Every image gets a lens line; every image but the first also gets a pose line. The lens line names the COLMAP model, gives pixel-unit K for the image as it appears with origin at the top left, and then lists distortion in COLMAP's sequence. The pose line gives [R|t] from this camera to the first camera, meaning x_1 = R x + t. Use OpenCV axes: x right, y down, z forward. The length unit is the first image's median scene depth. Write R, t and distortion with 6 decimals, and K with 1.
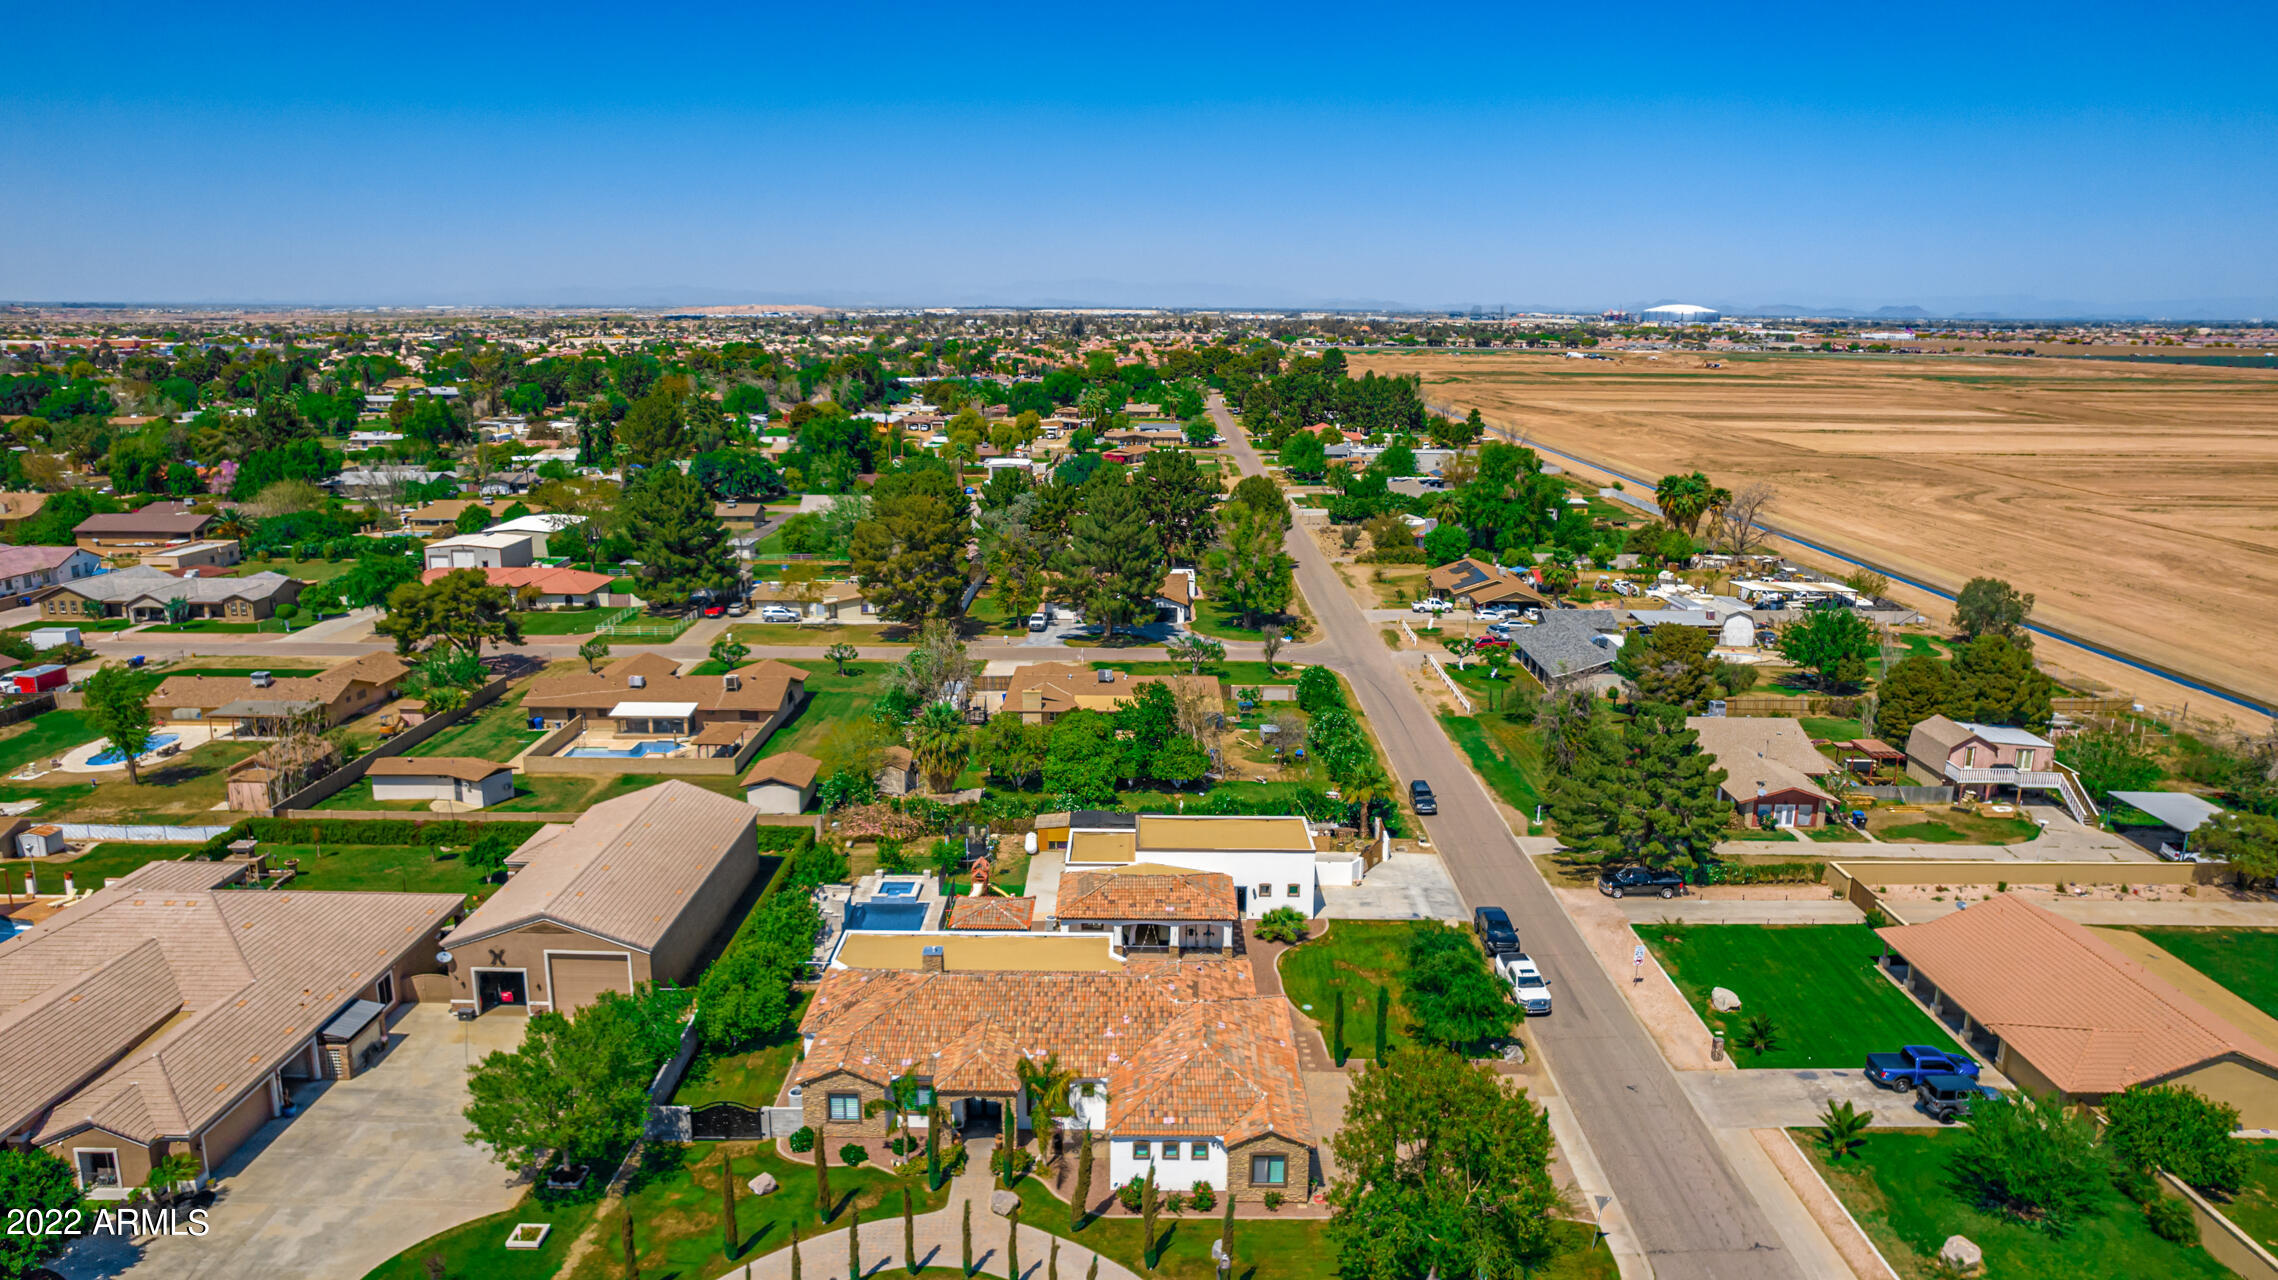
lens RADIAL K [[1477.0, 0, 1139.0], [0, 1477.0, 640.0], [0, 0, 1]] dist [-0.075265, 0.071406]
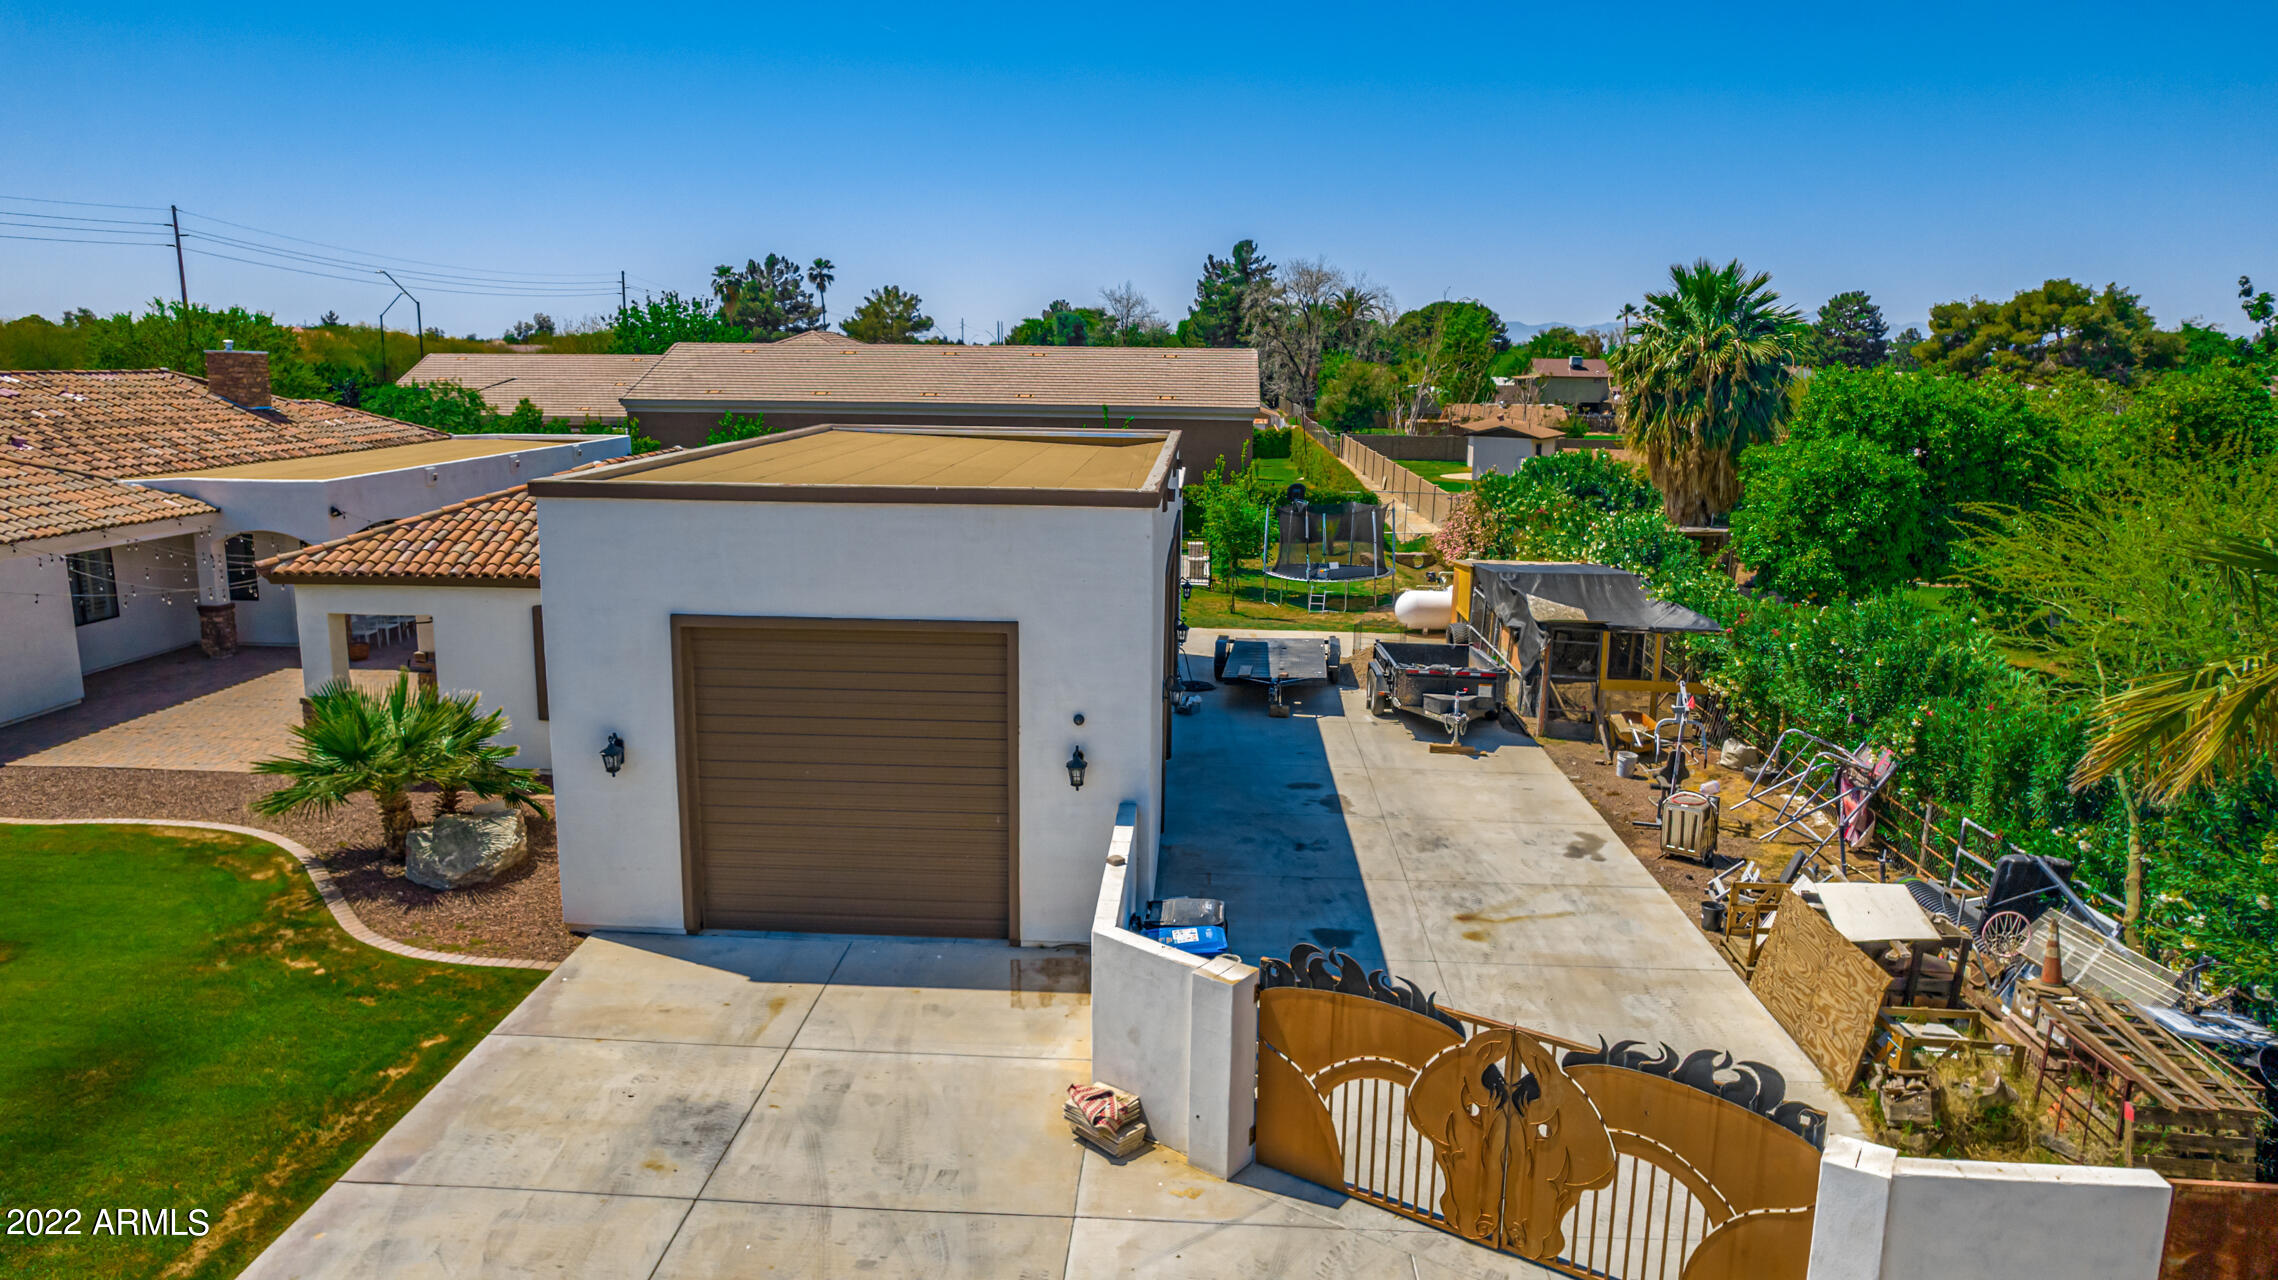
lens RADIAL K [[1468.2, 0, 1134.8], [0, 1468.2, 631.9], [0, 0, 1]] dist [-0.068076, 0.065060]
pose [[-0.038712, 0.181169, -0.982690, 0.282334], [-0.231266, 0.955102, 0.185194, 0.116395], [0.972120, 0.234432, 0.004925, 1.087049]]
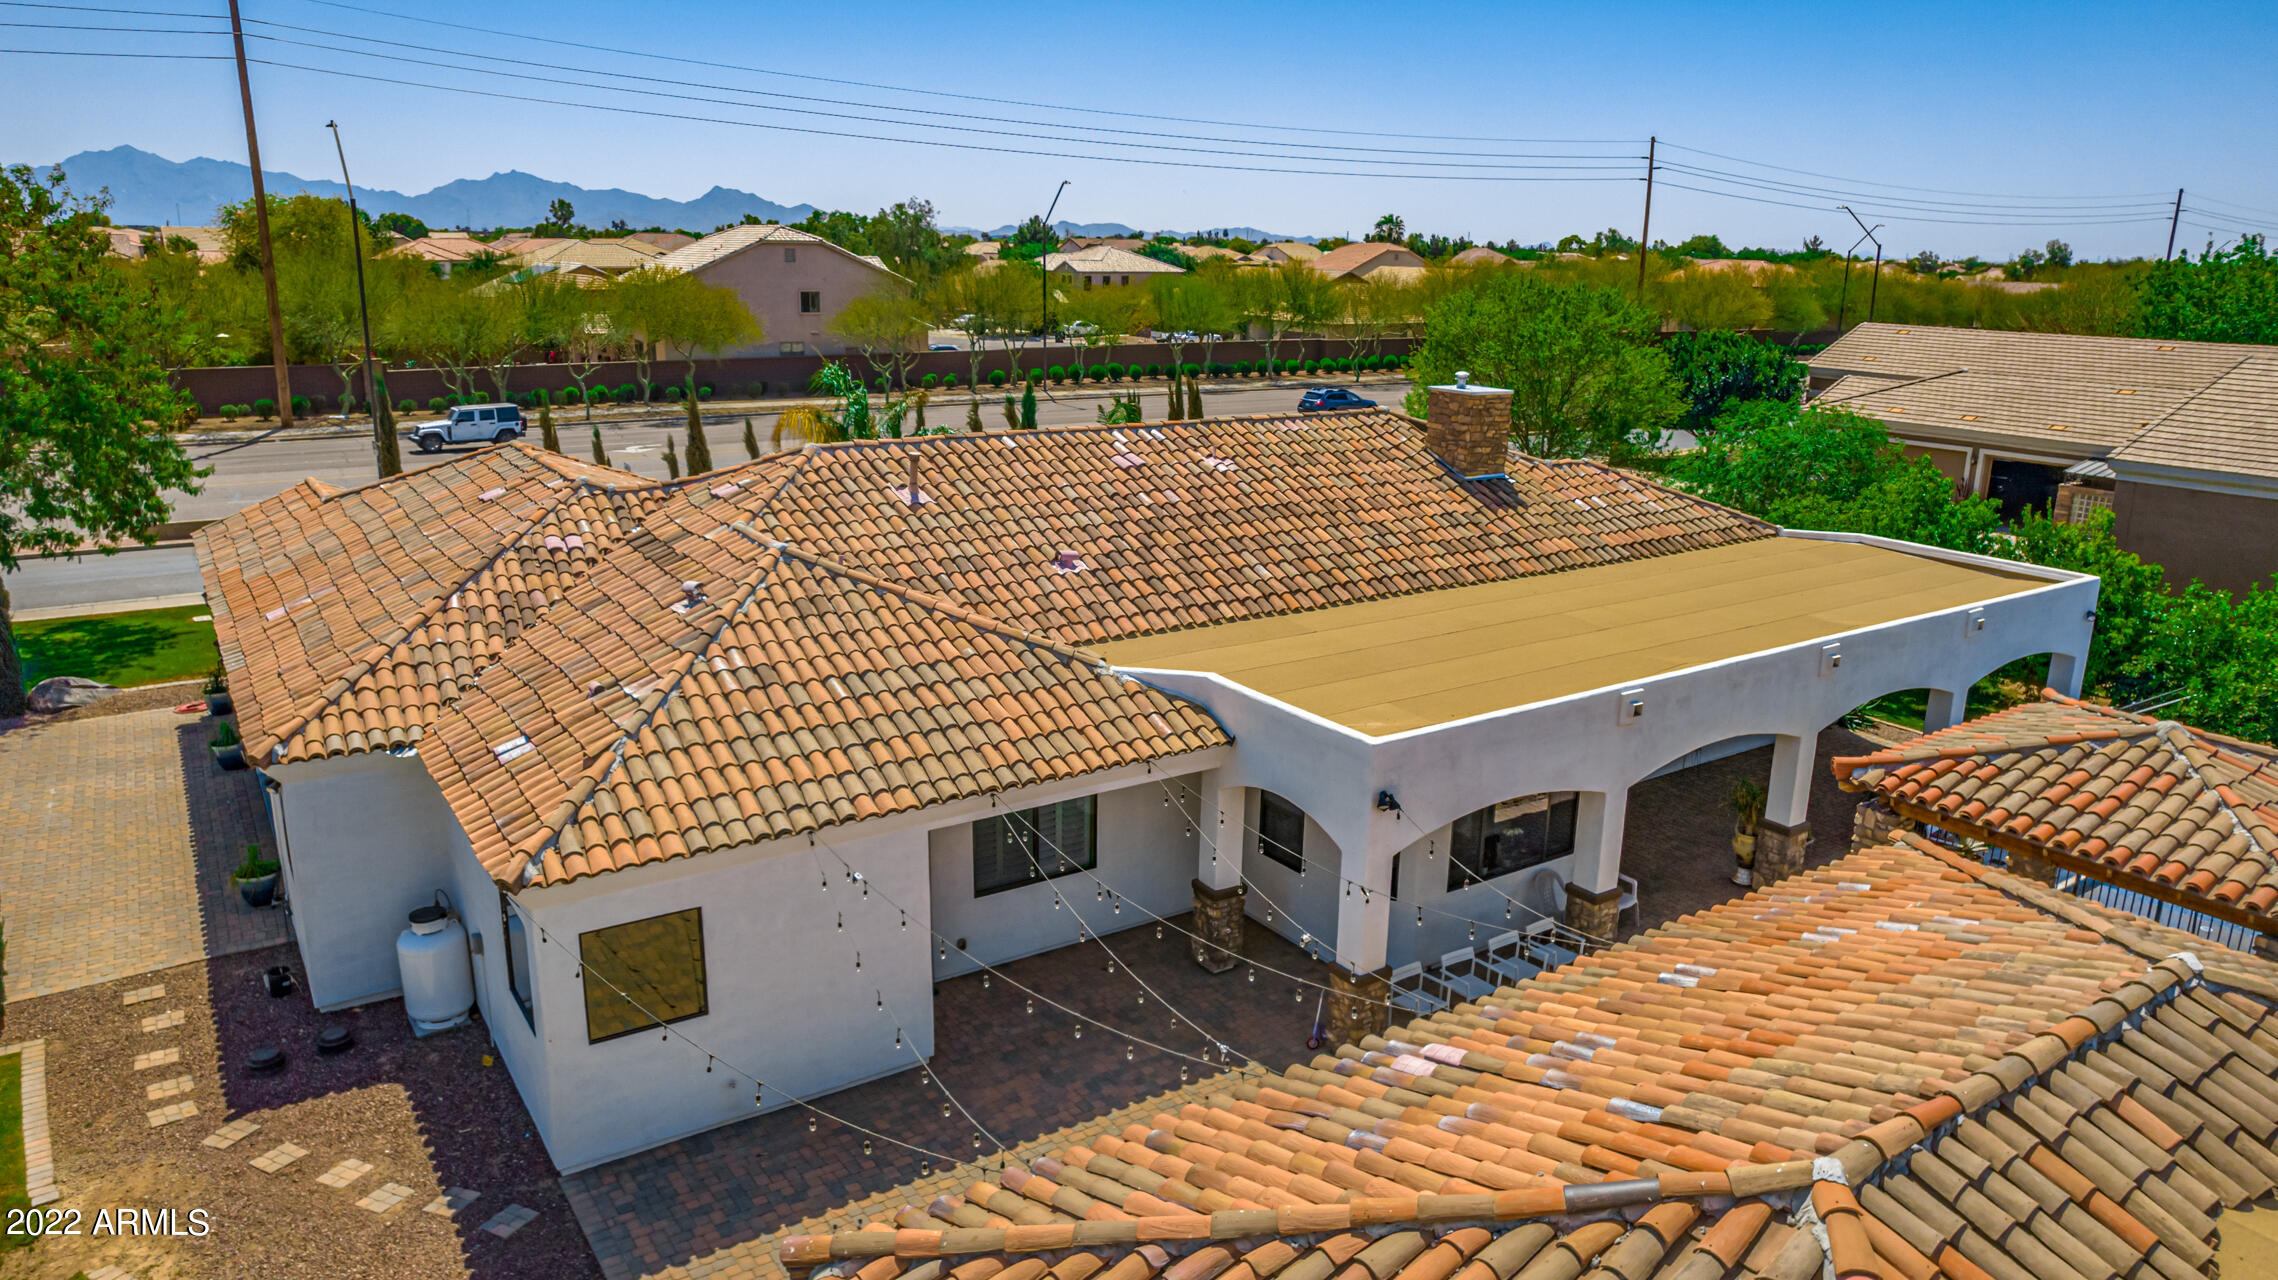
lens RADIAL K [[1485.0, 0, 1135.6], [0, 1485.0, 646.7], [0, 0, 1]] dist [-0.074830, 0.067398]
pose [[-0.825369, 0.129779, -0.549476, 0.090087], [-0.144558, 0.892206, 0.427868, 0.108778], [0.545774, 0.432580, -0.717639, 1.010005]]
